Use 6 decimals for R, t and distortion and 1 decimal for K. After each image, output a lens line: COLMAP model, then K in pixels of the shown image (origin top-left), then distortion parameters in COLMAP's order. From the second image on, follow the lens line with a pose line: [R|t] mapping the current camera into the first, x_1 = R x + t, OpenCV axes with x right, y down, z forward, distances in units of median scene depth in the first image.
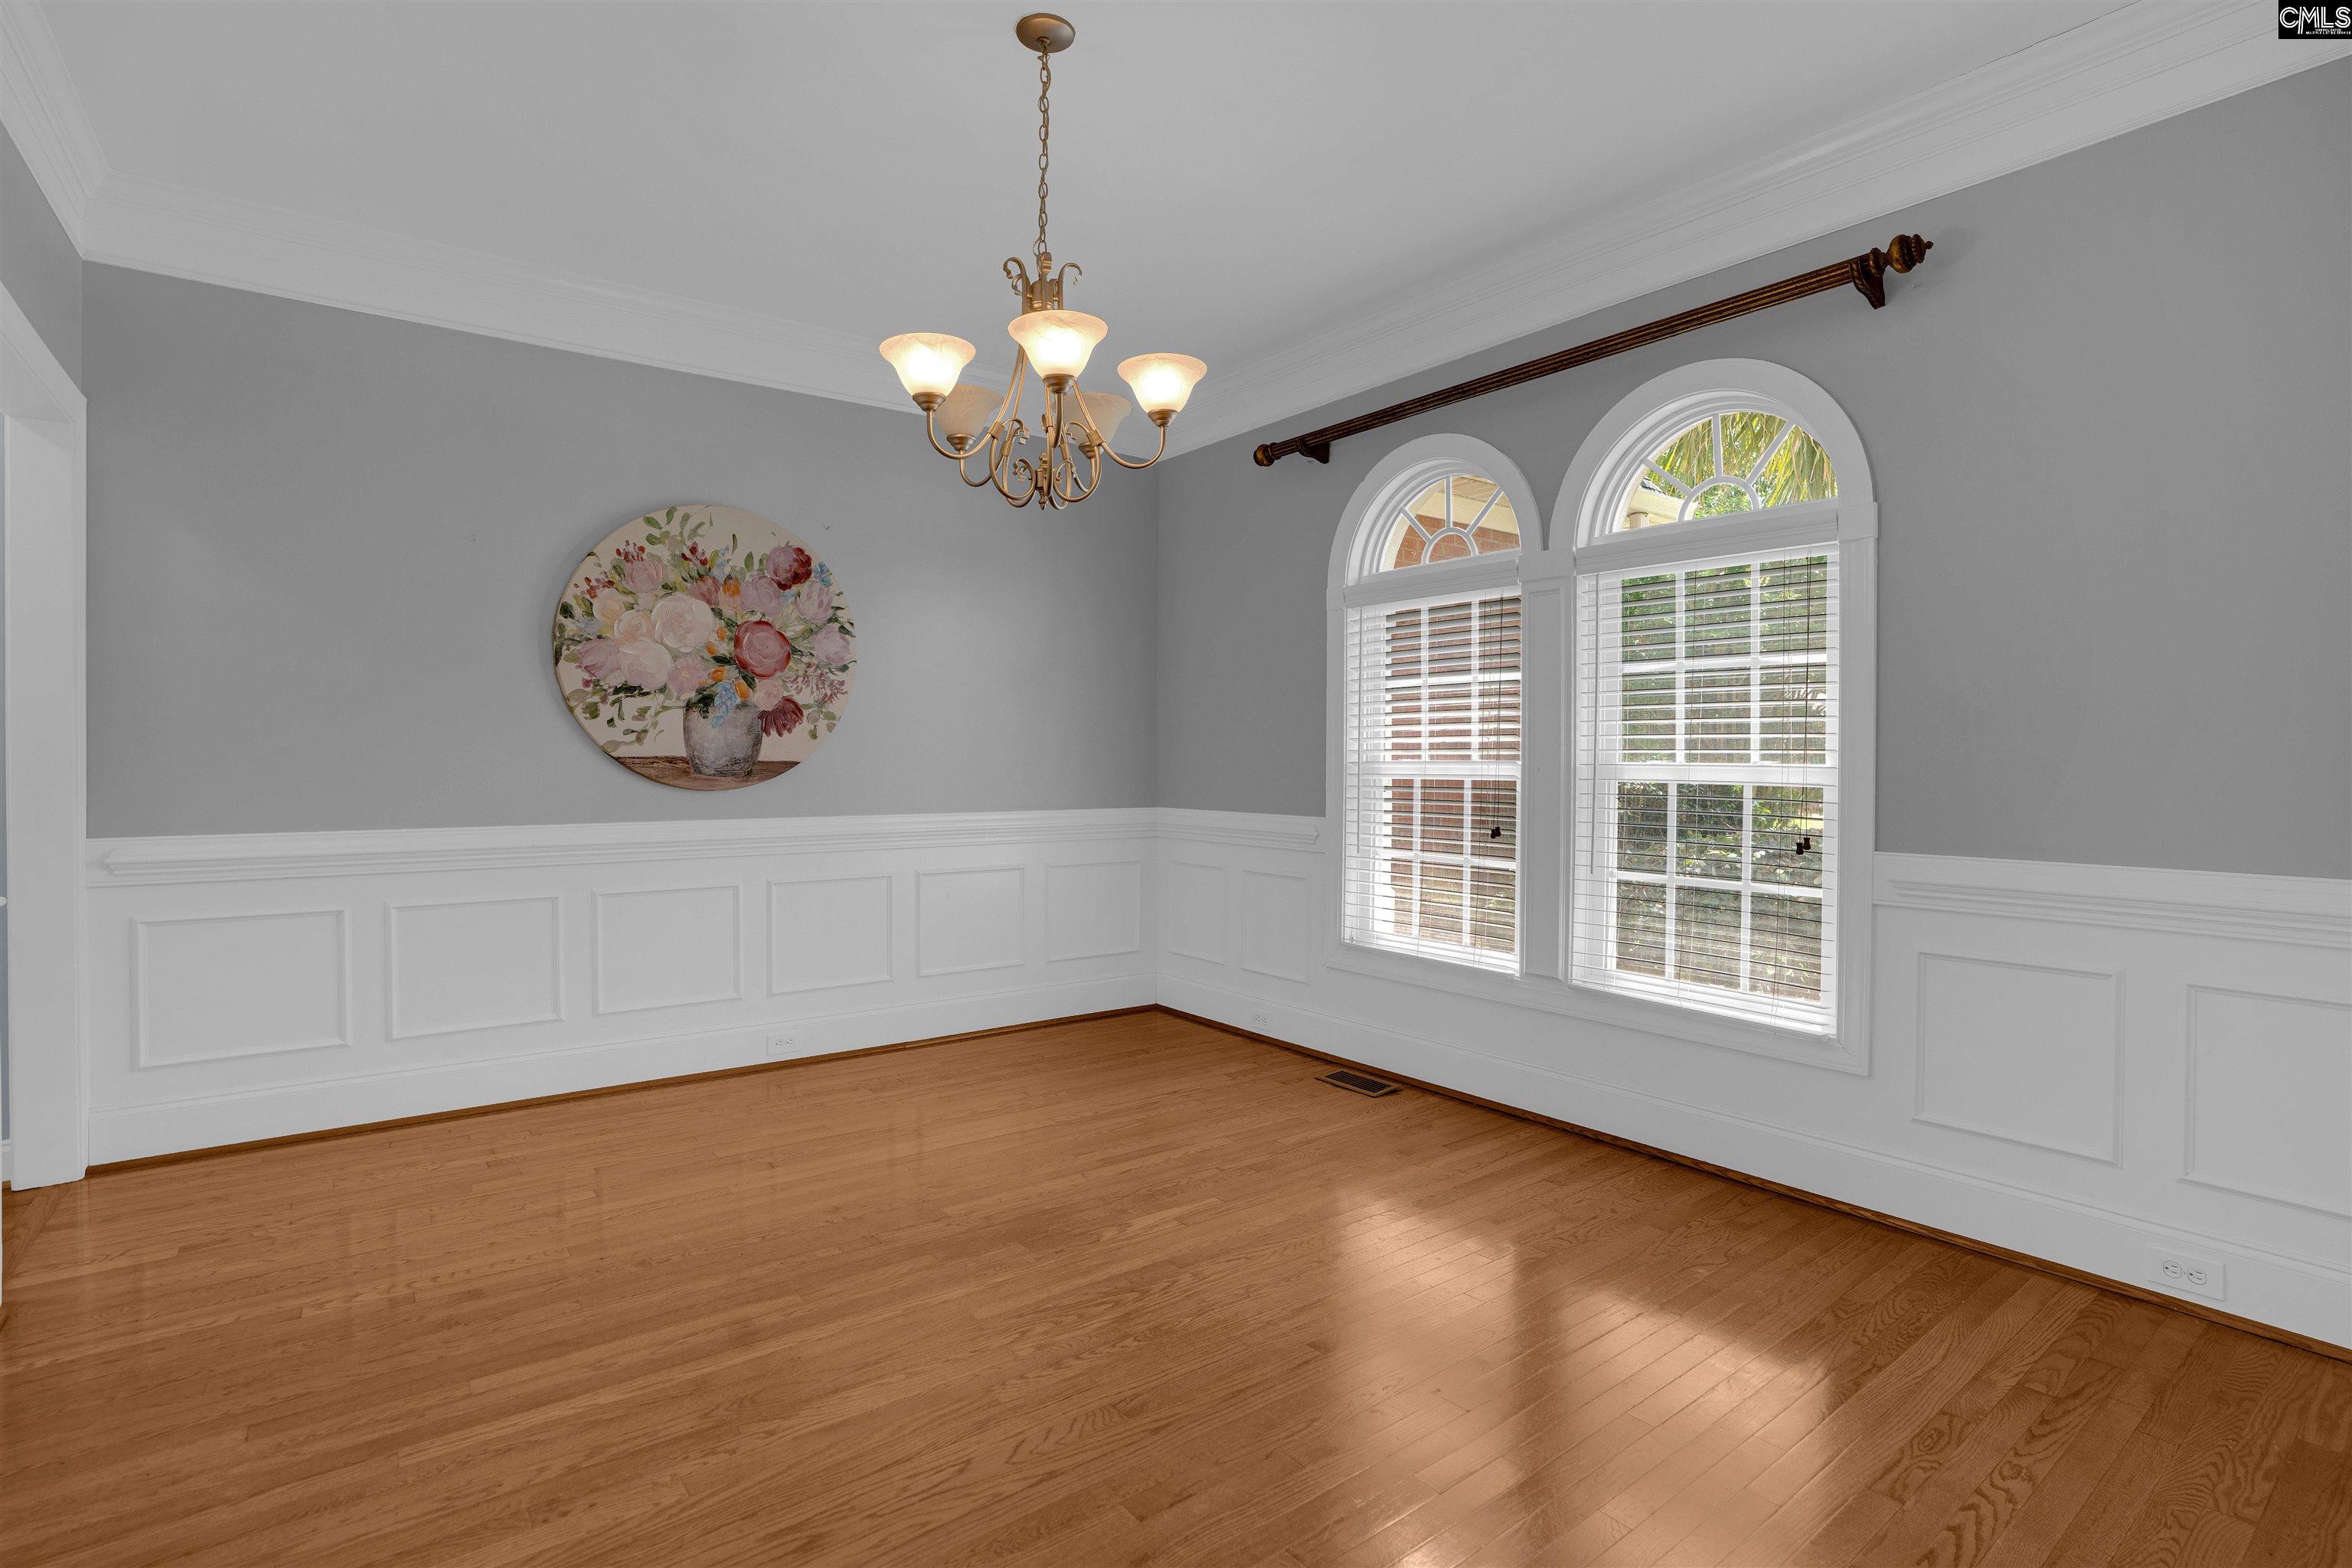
lens RADIAL K [[1114.9, 0, 1196.2], [0, 1114.9, 798.0], [0, 0, 1]] dist [-0.015070, 0.003387]
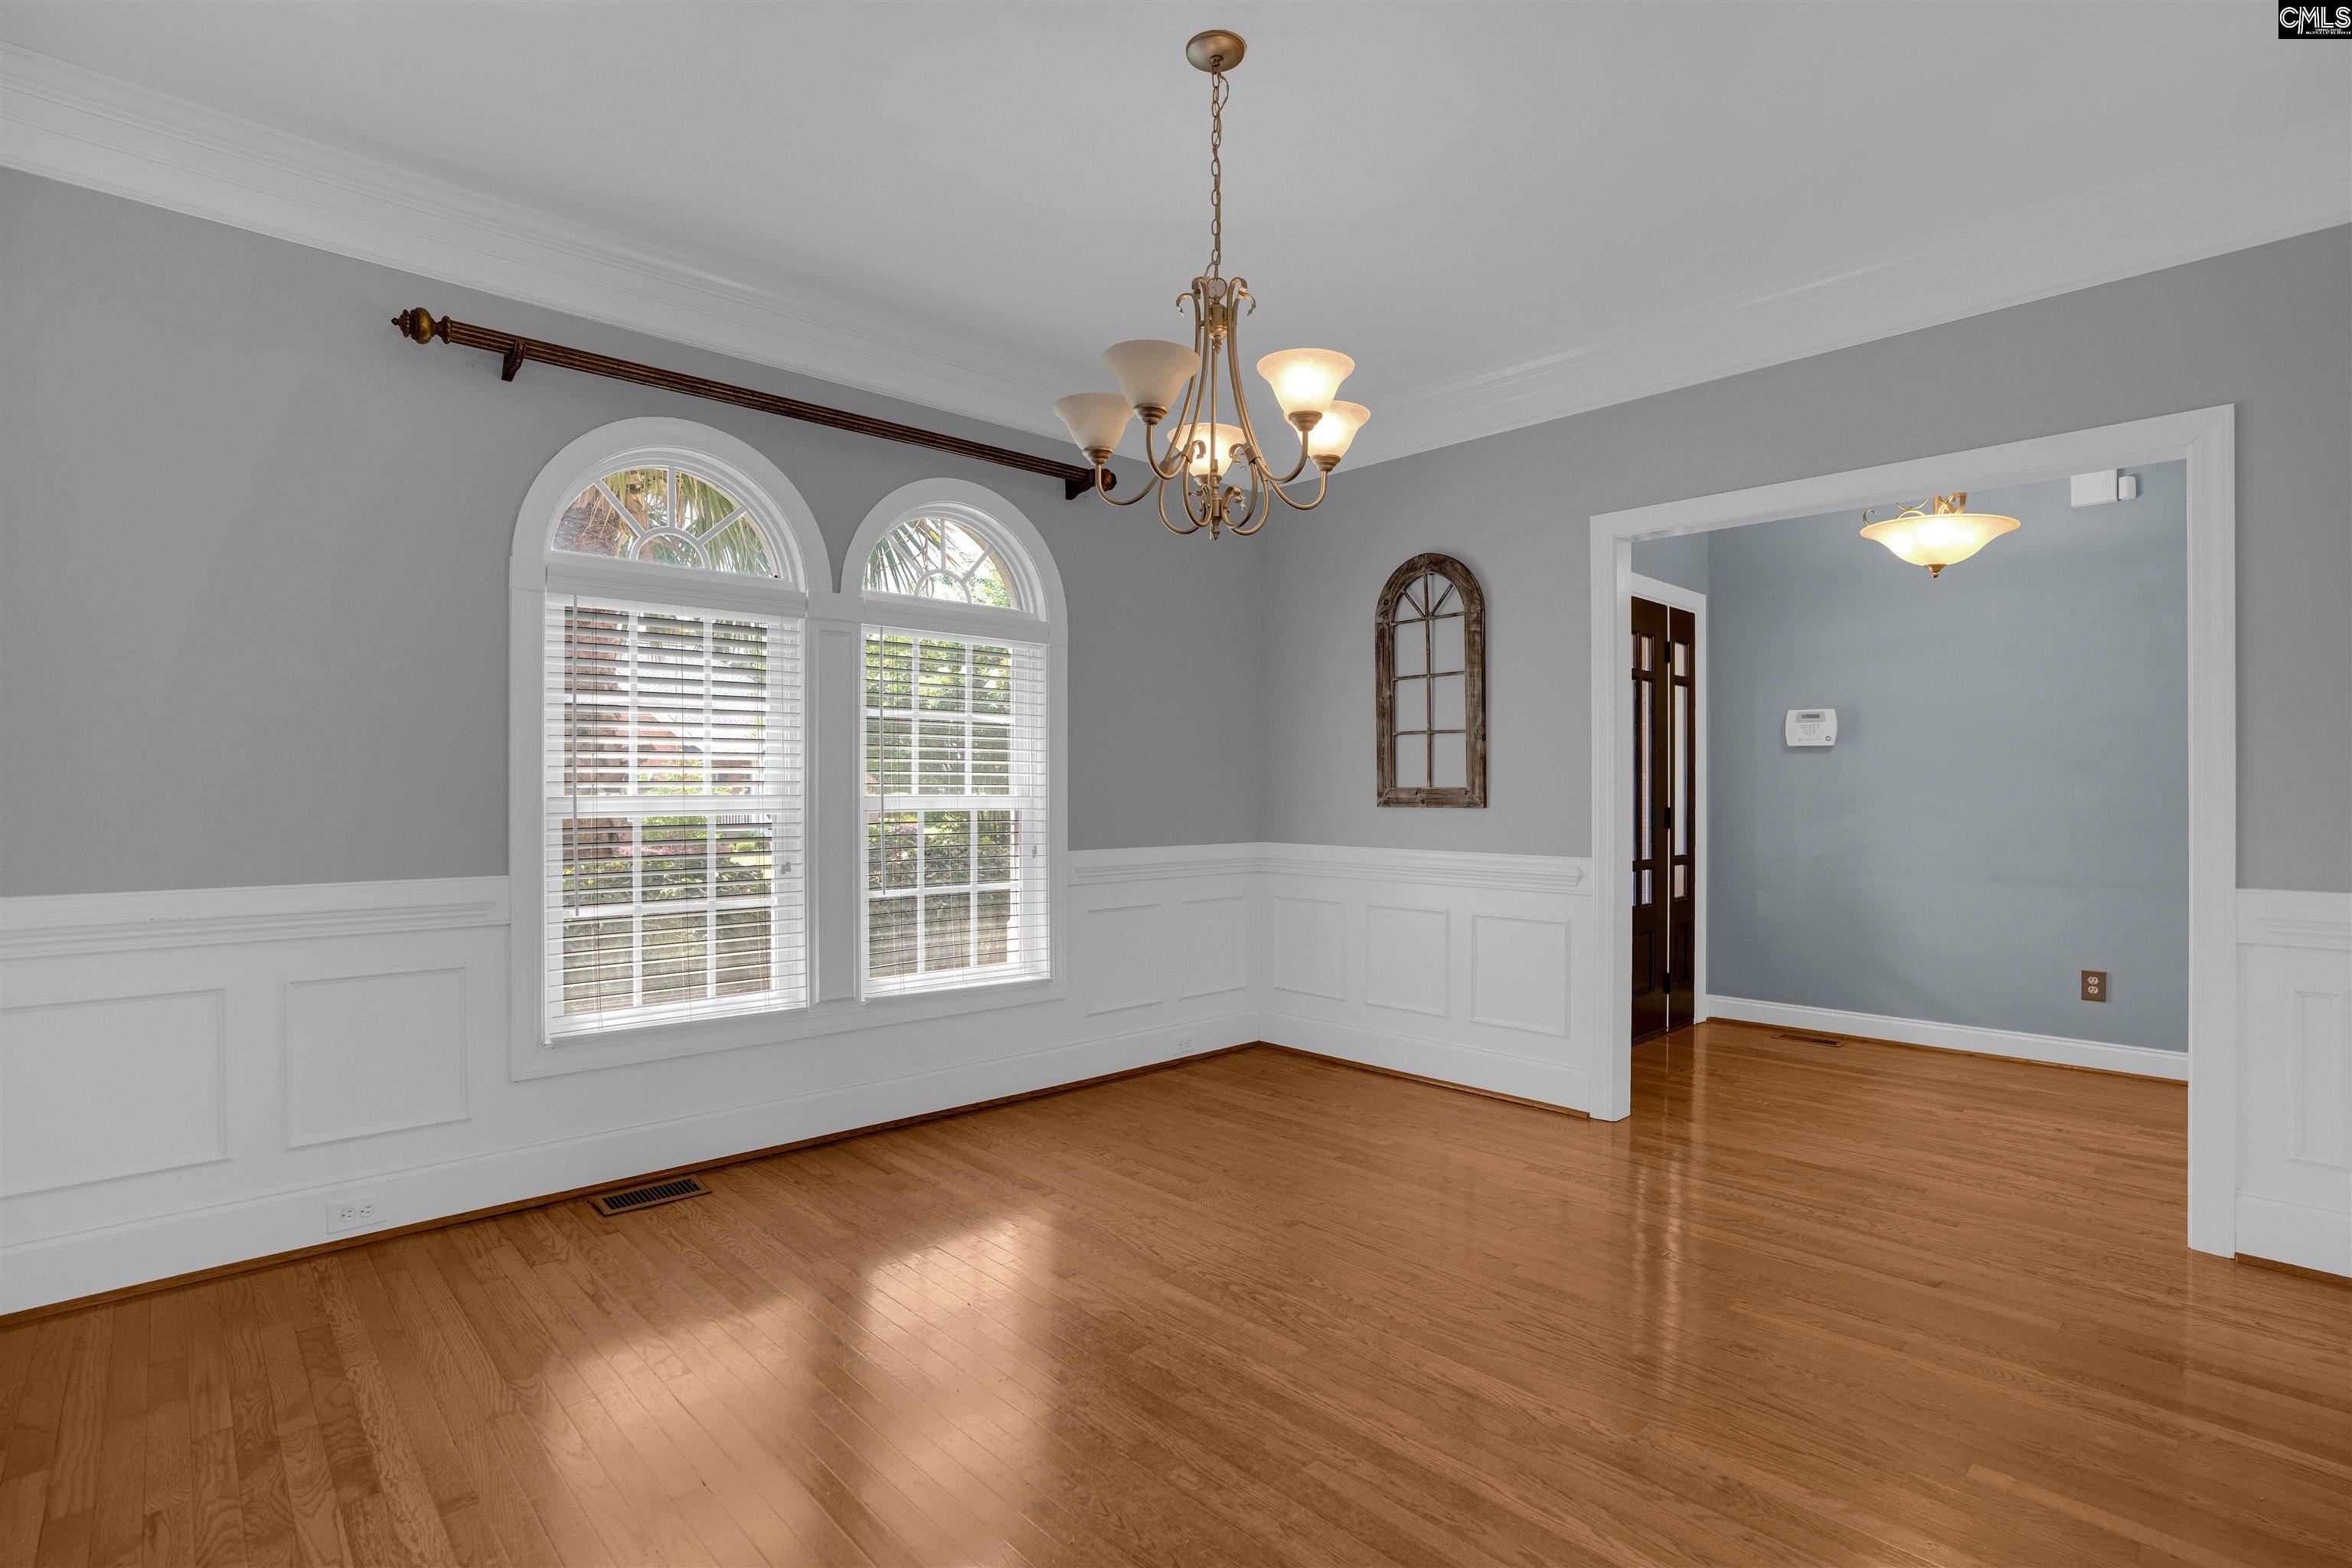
lens RADIAL K [[1114.9, 0, 1188.5], [0, 1114.9, 819.0], [0, 0, 1]] dist [-0.015070, 0.003387]
pose [[-0.065862, -0.027652, 0.997445, -0.799567], [0.036937, 0.998863, 0.030130, -0.030666], [-0.997145, 0.038827, -0.064766, 0.782012]]
